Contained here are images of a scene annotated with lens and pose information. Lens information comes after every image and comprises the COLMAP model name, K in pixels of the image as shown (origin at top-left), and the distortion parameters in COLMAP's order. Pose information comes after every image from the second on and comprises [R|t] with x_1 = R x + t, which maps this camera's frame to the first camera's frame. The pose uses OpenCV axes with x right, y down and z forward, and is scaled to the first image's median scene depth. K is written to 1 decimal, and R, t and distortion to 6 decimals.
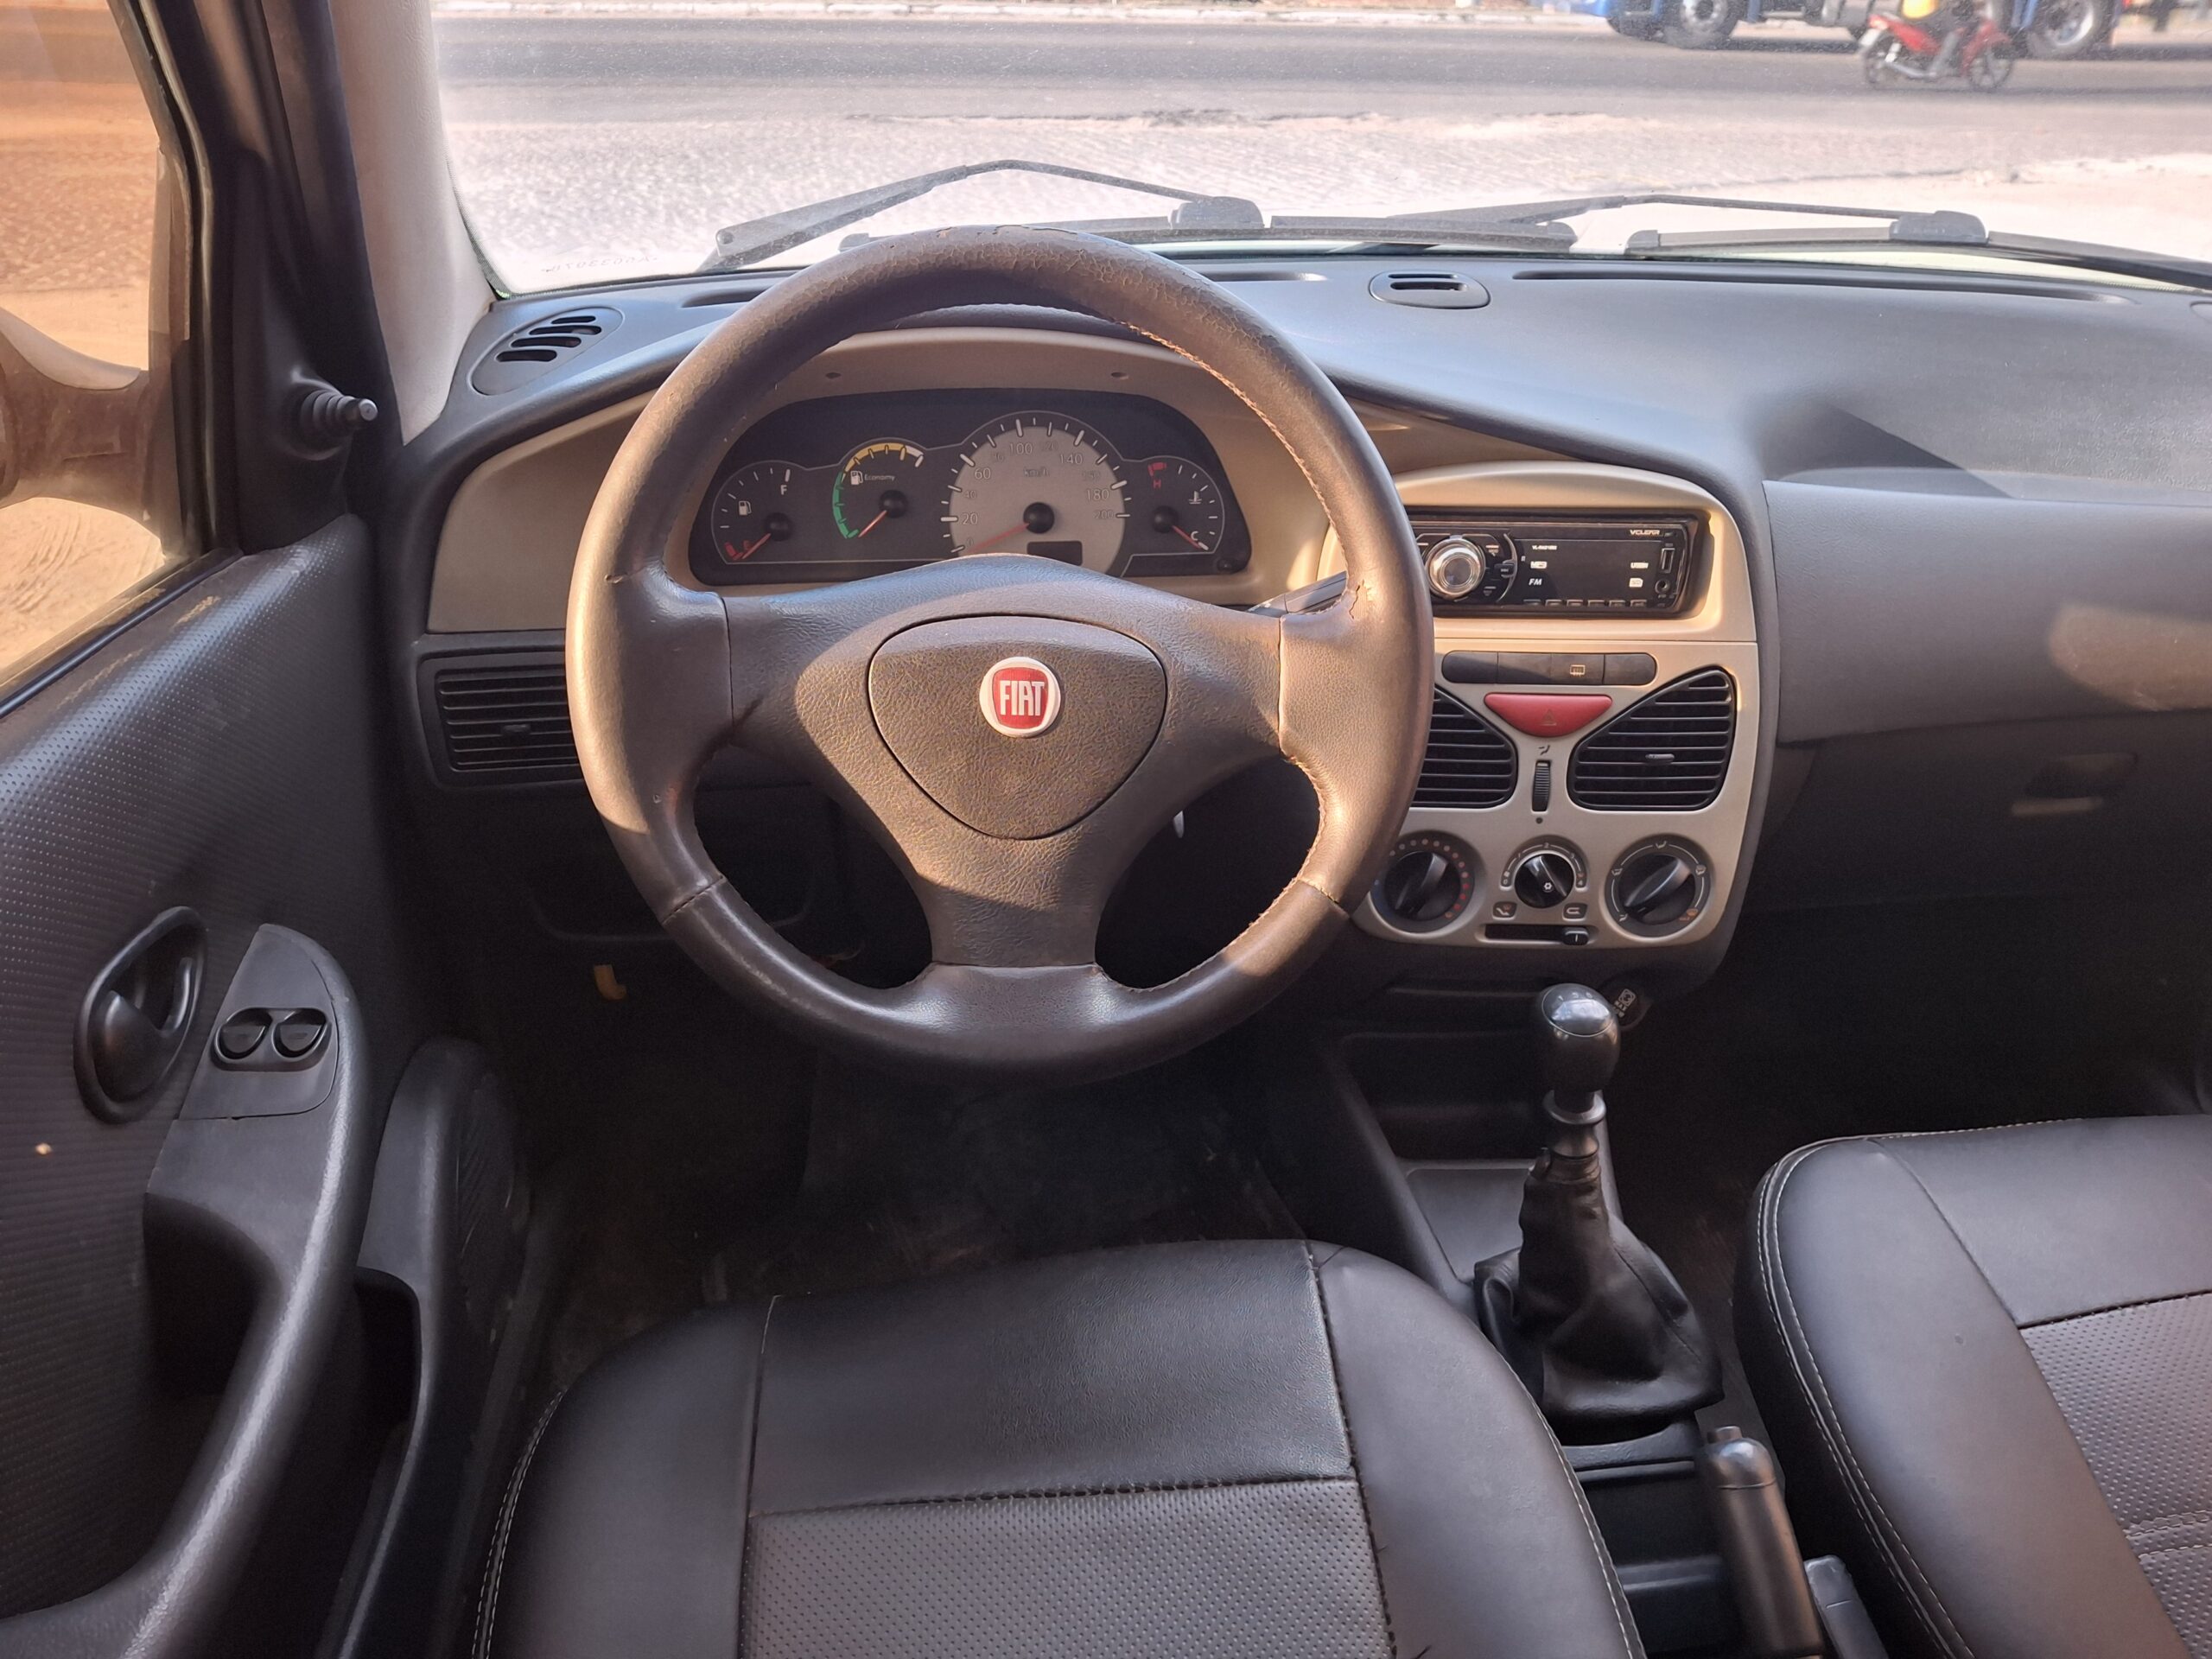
lens RADIAL K [[1610.5, 0, 1133.4], [0, 1610.5, 876.8], [0, 0, 1]] dist [0.065095, -0.166700]
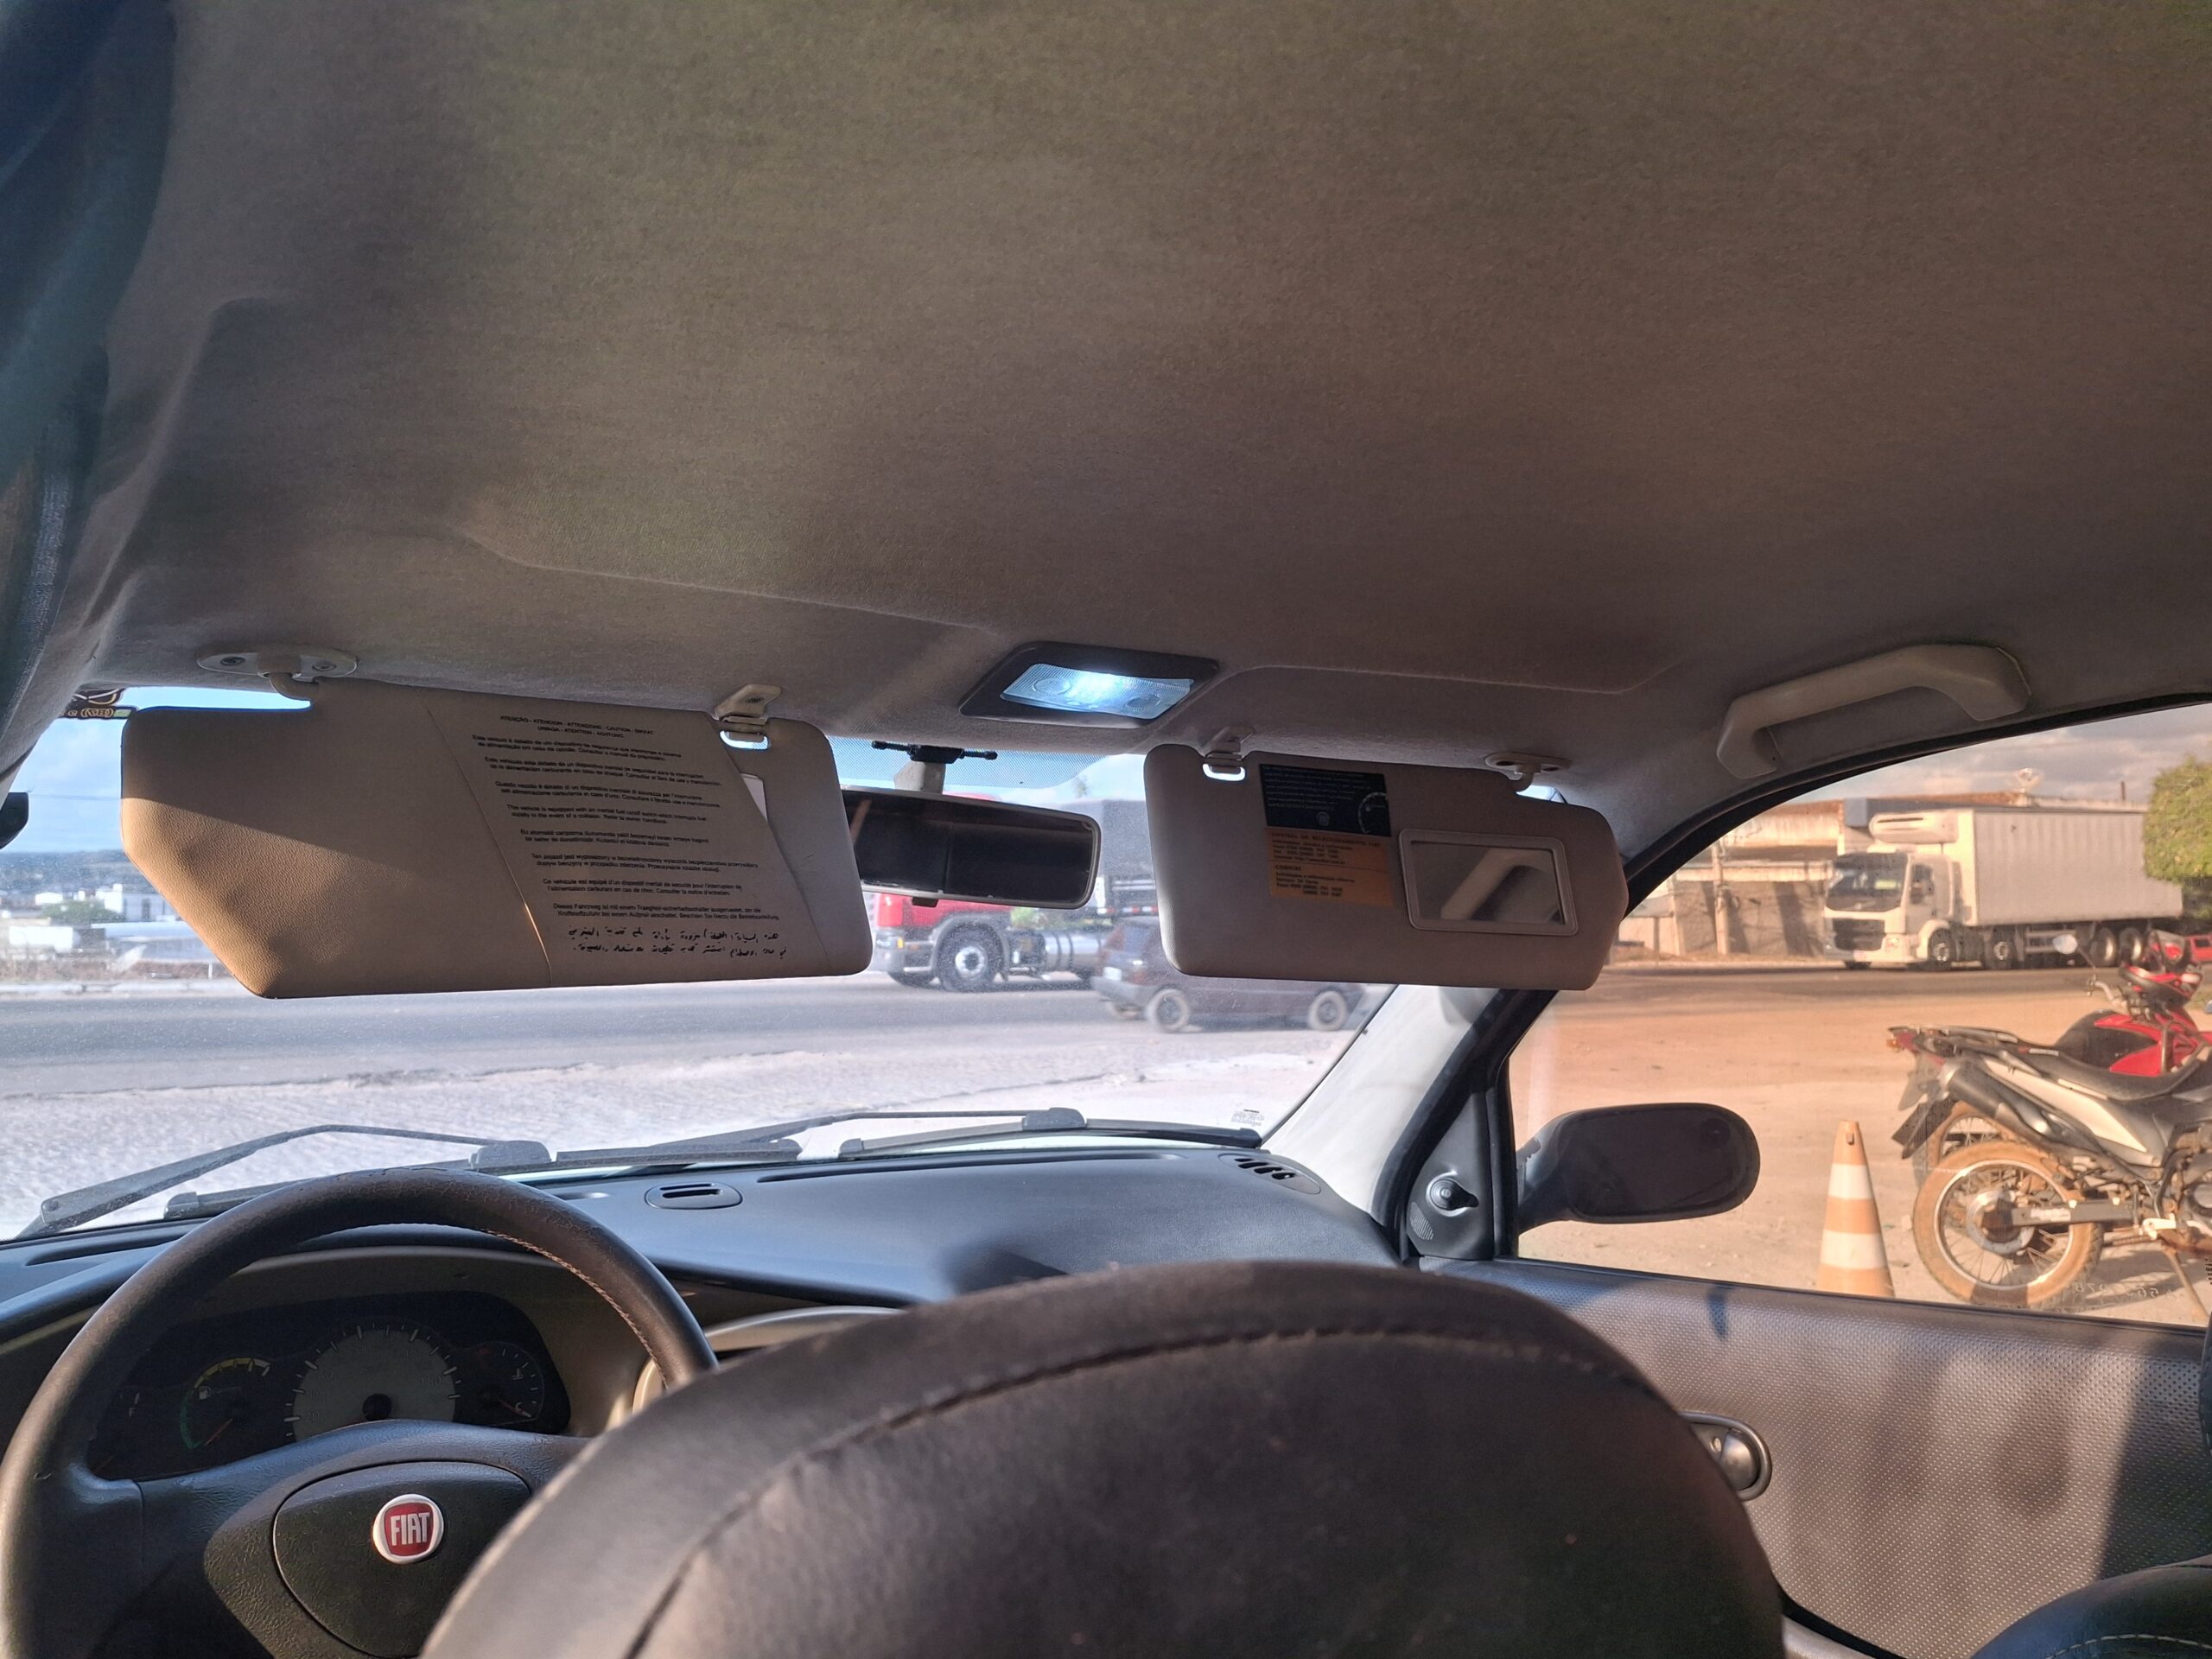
lens RADIAL K [[1611.1, 0, 1097.5], [0, 1611.1, 830.9], [0, 0, 1]] dist [0.102085, -0.182125]
pose [[0.905273, 0.010526, 0.424699, -0.091321], [0.223043, 0.839054, -0.496226, 0.124067], [-0.361569, 0.543946, 0.757226, -0.291037]]
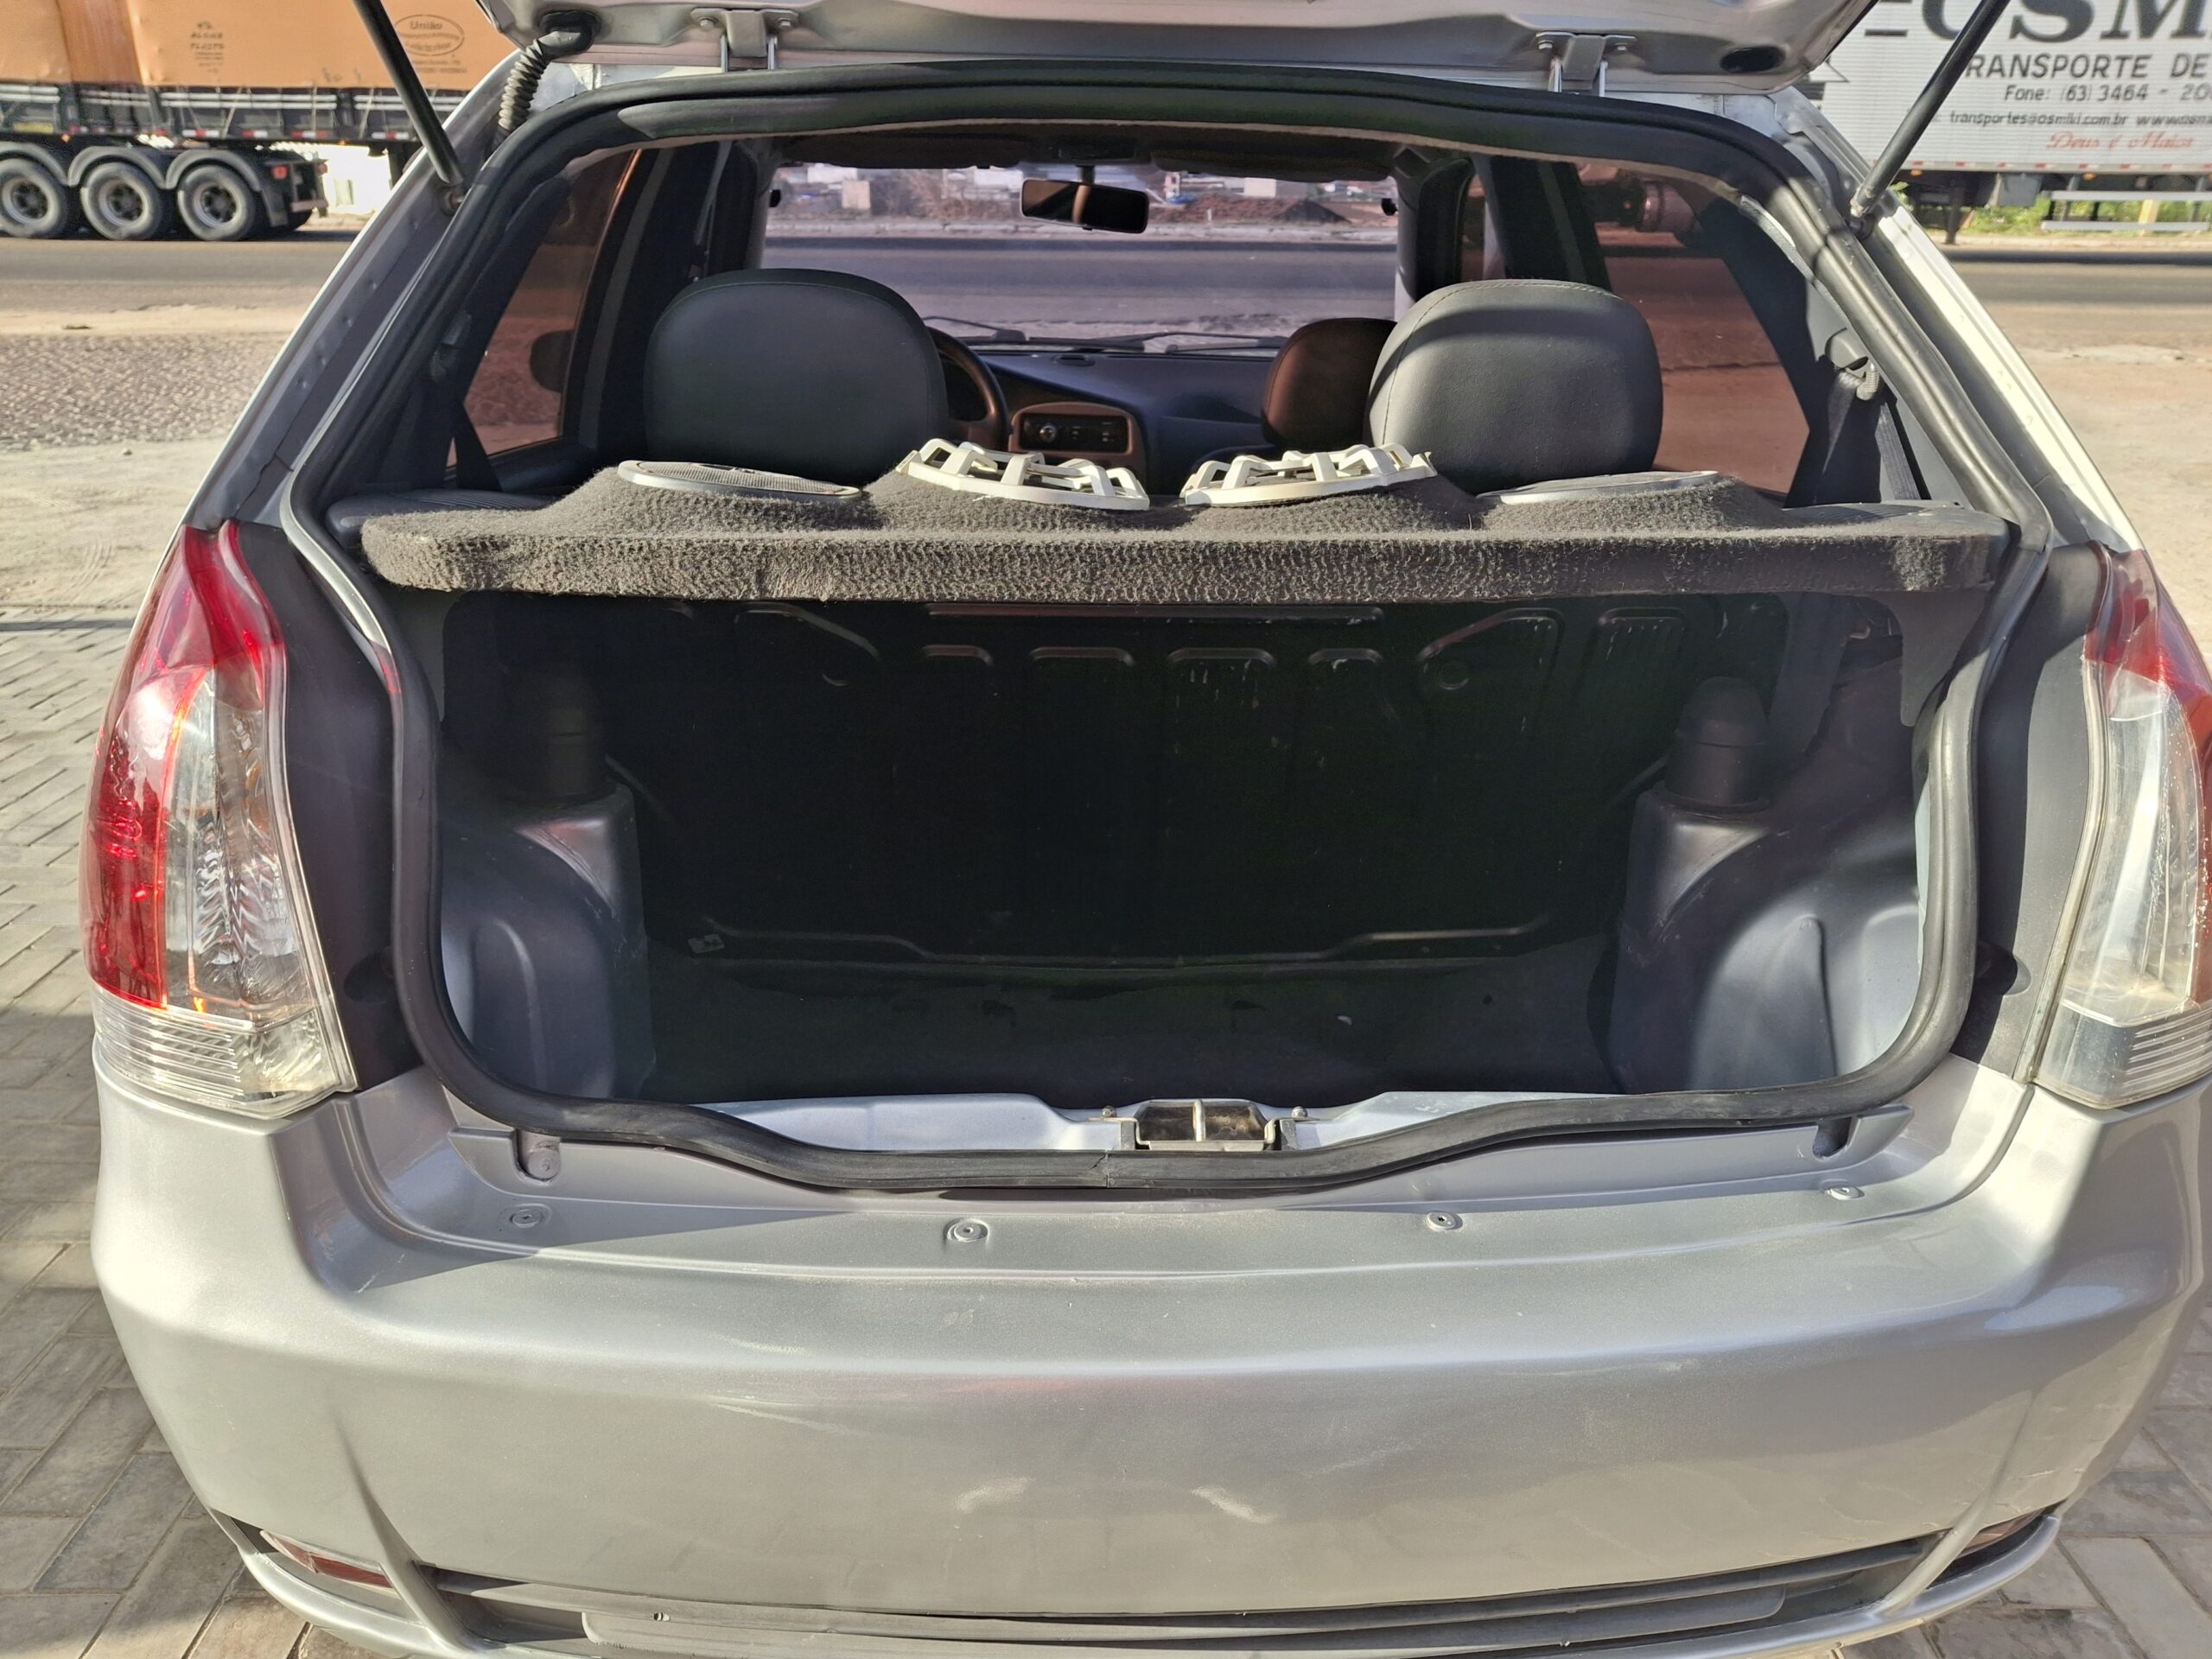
lens RADIAL K [[1650.6, 0, 1133.4], [0, 1650.6, 830.6], [0, 0, 1]] dist [0.000158, 0.007585]
pose [[0.997918, 0.031488, -0.056294, 0.542360], [-0.039084, 0.989469, -0.139366, 0.980790], [0.051313, 0.141276, 0.988639, -2.000490]]
